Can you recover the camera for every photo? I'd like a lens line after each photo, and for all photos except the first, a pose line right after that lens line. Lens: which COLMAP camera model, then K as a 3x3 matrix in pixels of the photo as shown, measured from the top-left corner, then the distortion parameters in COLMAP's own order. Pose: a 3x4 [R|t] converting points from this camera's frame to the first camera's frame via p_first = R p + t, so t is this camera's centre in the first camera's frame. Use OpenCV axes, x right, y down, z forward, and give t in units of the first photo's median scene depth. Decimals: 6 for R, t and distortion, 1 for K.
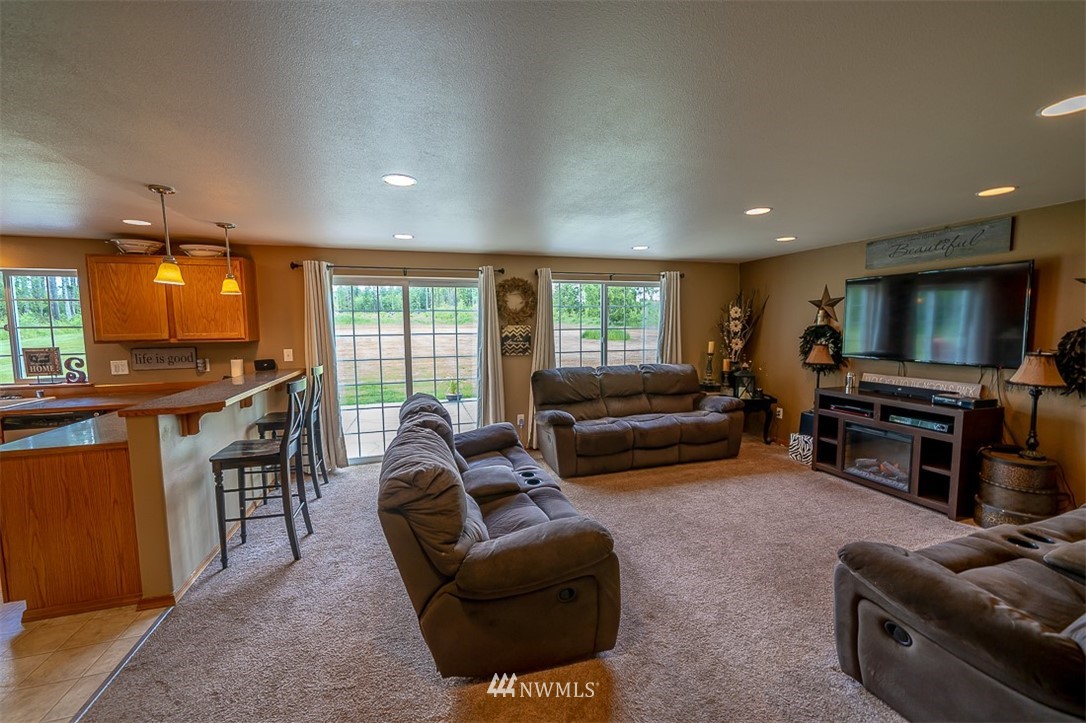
lens RADIAL K [[430.6, 0, 541.8], [0, 430.6, 359.3], [0, 0, 1]] dist [-0.001756, -0.000192]
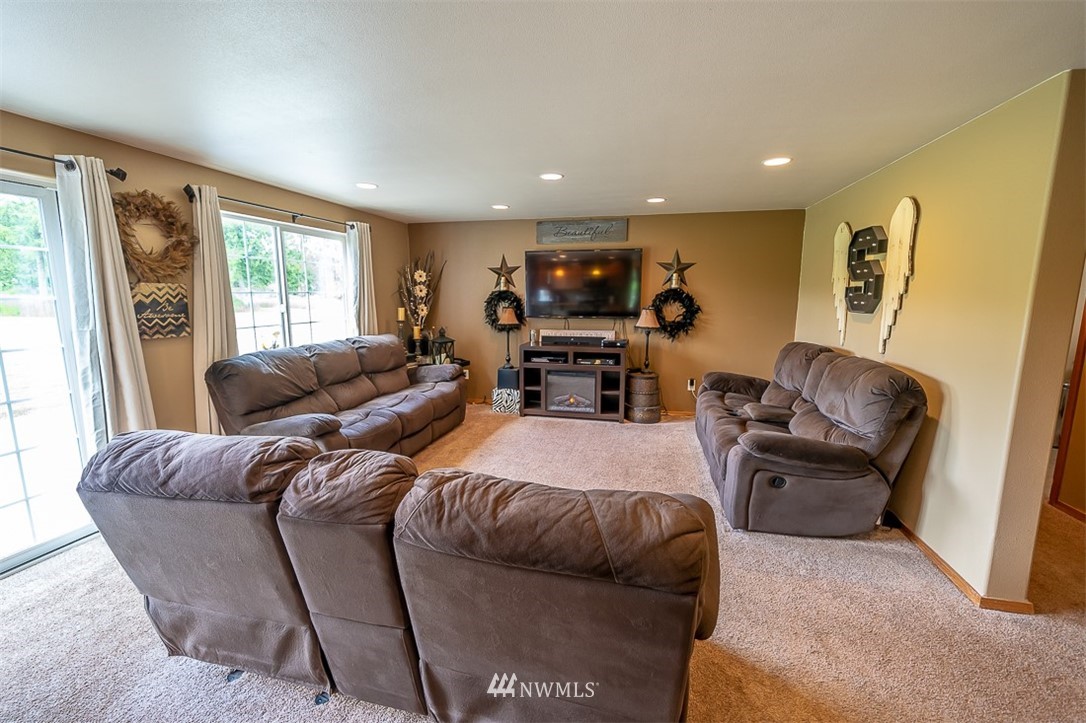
lens RADIAL K [[449.2, 0, 548.1], [0, 449.2, 361.1], [0, 0, 1]] dist [-0.000544, 0.000005]
pose [[0.505201, -0.120089, 0.854606, -0.338567], [0.064034, 0.992757, 0.101648, -0.007924], [-0.860623, 0.003372, 0.509232, 0.316783]]
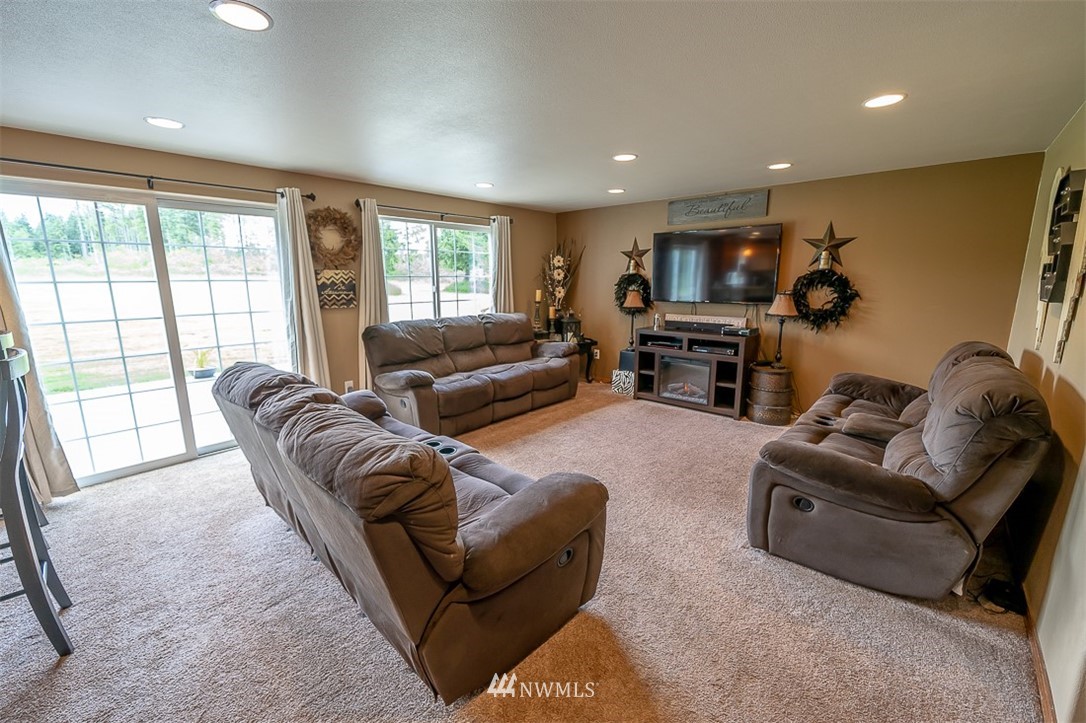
lens RADIAL K [[443.4, 0, 545.9], [0, 443.4, 358.8], [0, 0, 1]] dist [0.000457, -0.000247]
pose [[0.857964, -0.086384, 0.506395, -0.170375], [0.036795, 0.993562, 0.107149, 0.011097], [-0.512391, -0.073297, 0.855618, 0.102185]]
